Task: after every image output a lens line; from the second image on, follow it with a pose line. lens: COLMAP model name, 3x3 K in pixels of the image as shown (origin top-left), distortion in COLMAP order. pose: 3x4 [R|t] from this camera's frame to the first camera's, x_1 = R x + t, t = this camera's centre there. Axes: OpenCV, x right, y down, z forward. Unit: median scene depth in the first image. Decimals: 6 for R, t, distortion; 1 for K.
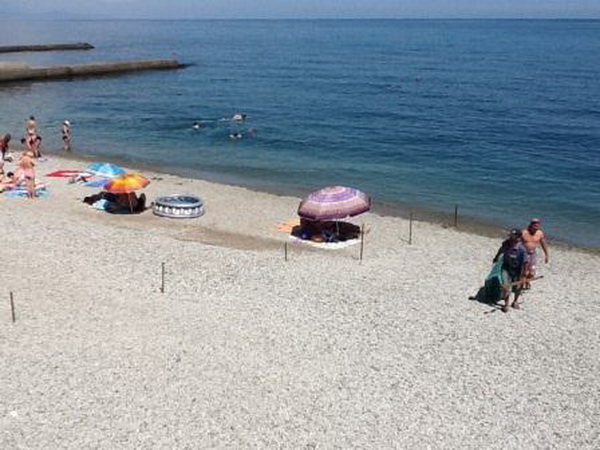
lens RADIAL K [[768.1, 0, 297.1], [0, 768.1, 223.6], [0, 0, 1]] dist [0.036207, 0.000000]
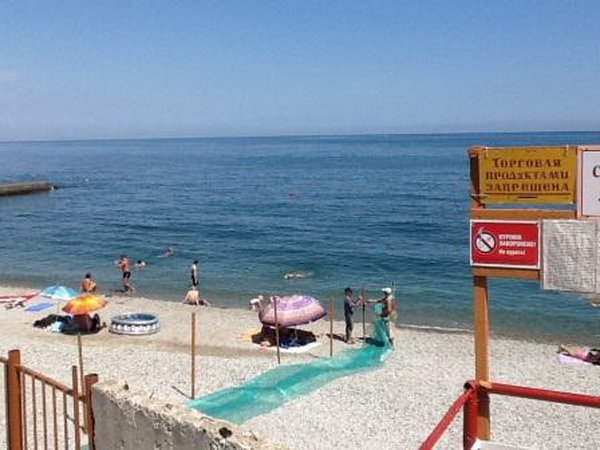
lens RADIAL K [[768.1, 0, 300.1], [0, 768.1, 225.9], [0, 0, 1]] dist [0.036207, 0.000000]
pose [[0.975618, -0.035082, 0.216652, -0.159583], [0.066055, 0.988308, -0.137420, 0.004508], [-0.209298, 0.148381, 0.966529, -0.076498]]
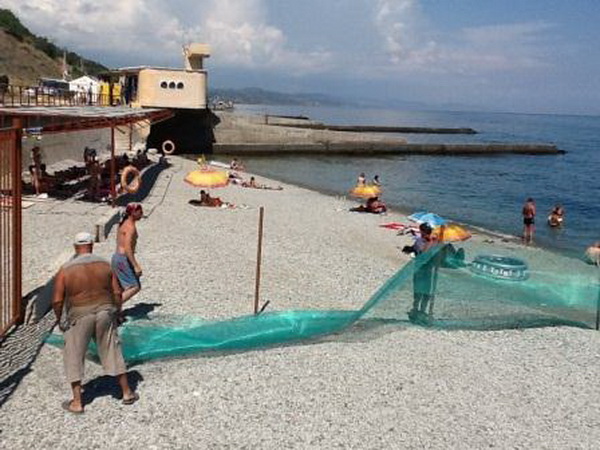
lens RADIAL K [[768.1, 0, 294.3], [0, 768.1, 223.8], [0, 0, 1]] dist [0.036207, 0.000000]
pose [[0.874881, 0.107712, -0.472208, 0.057404], [-0.166172, 0.982533, -0.083756, 0.043861], [0.454939, 0.151744, 0.877499, 0.092390]]
